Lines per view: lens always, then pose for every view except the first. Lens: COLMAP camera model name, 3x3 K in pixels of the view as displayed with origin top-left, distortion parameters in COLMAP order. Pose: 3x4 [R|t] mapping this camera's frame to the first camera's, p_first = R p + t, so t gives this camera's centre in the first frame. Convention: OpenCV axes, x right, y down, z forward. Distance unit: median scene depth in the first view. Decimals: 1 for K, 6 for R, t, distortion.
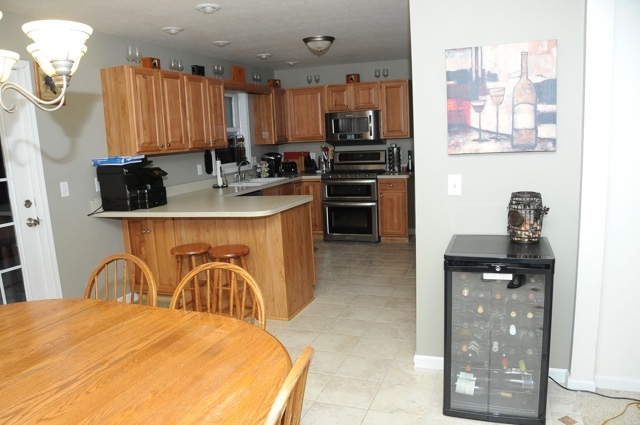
lens RADIAL K [[491.2, 0, 323.0], [0, 491.2, 226.1], [0, 0, 1]] dist [-0.170583, 0.116016]
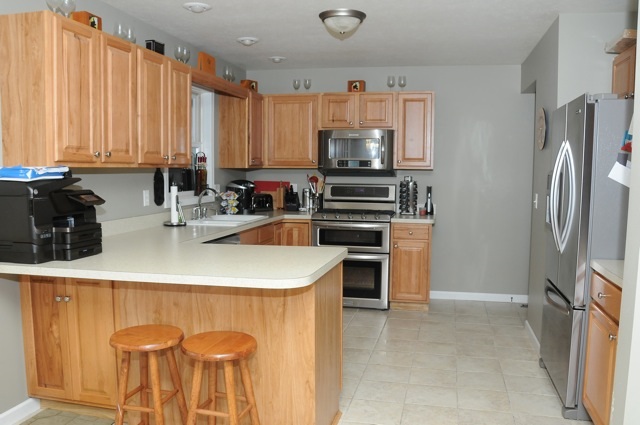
lens RADIAL K [[543.9, 0, 319.8], [0, 543.9, 225.7], [0, 0, 1]] dist [-0.163029, 0.106878]
pose [[0.991088, 0.041097, 0.126710, -0.096966], [-0.030542, 0.995985, -0.084144, -0.021830], [-0.129659, 0.079524, 0.988365, 0.220193]]
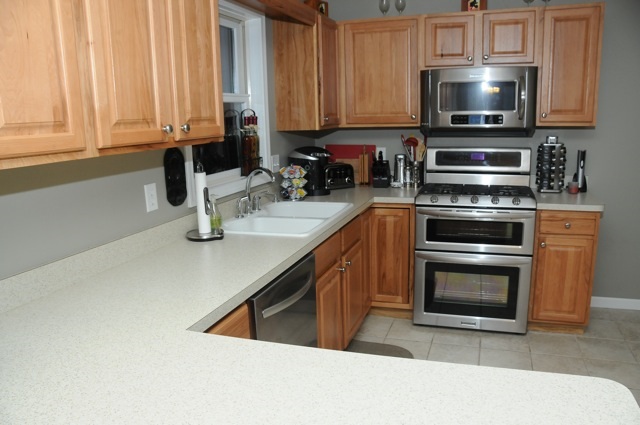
lens RADIAL K [[491.2, 0, 323.0], [0, 491.2, 226.1], [0, 0, 1]] dist [-0.170583, 0.116016]
pose [[0.999574, 0.013109, 0.026086, -0.112892], [-0.014104, 0.999165, 0.038344, -0.097145], [-0.025562, -0.038695, 0.998924, 0.542632]]
